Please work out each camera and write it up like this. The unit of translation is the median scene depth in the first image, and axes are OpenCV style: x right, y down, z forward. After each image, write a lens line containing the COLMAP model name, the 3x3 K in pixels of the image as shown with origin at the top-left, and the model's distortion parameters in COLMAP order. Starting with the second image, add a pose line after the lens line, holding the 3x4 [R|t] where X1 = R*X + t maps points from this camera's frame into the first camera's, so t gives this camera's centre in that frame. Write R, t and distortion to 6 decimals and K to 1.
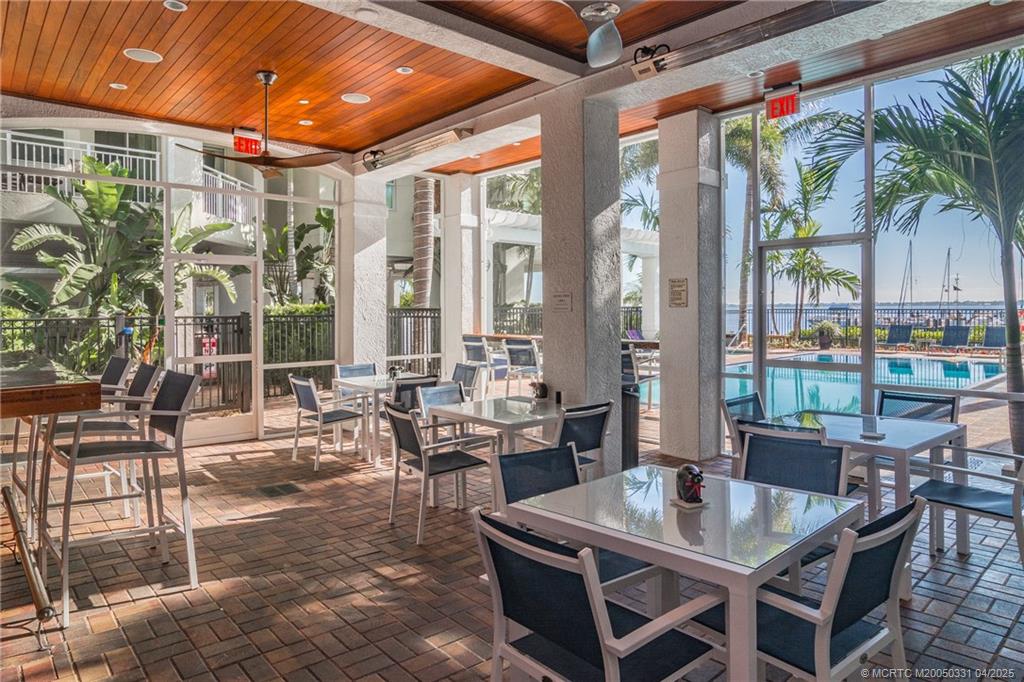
lens RADIAL K [[525.8, 0, 512.0], [0, 525.8, 341.0], [0, 0, 1]] dist [-0.001119, -0.000037]
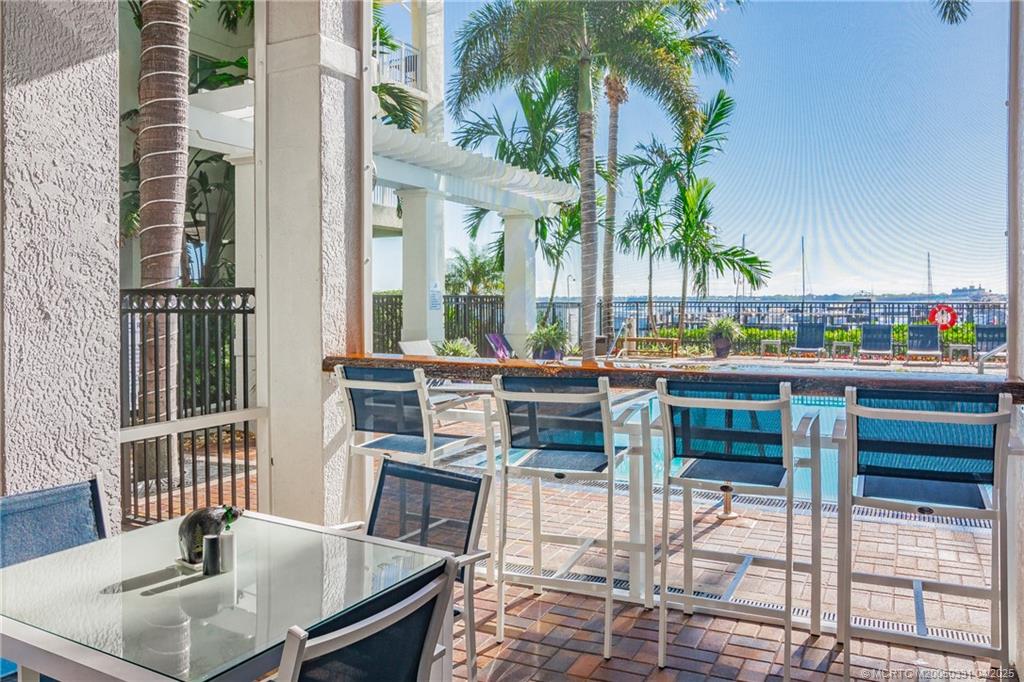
lens RADIAL K [[817.9, 0, 512.0], [0, 817.9, 341.0], [0, 0, 1]] dist [-0.030898, 0.003495]
pose [[0.957194, -0.008299, 0.289328, -0.090290], [0.011132, 0.999905, -0.008147, -0.011784], [-0.289233, 0.011019, 0.957195, 0.274061]]
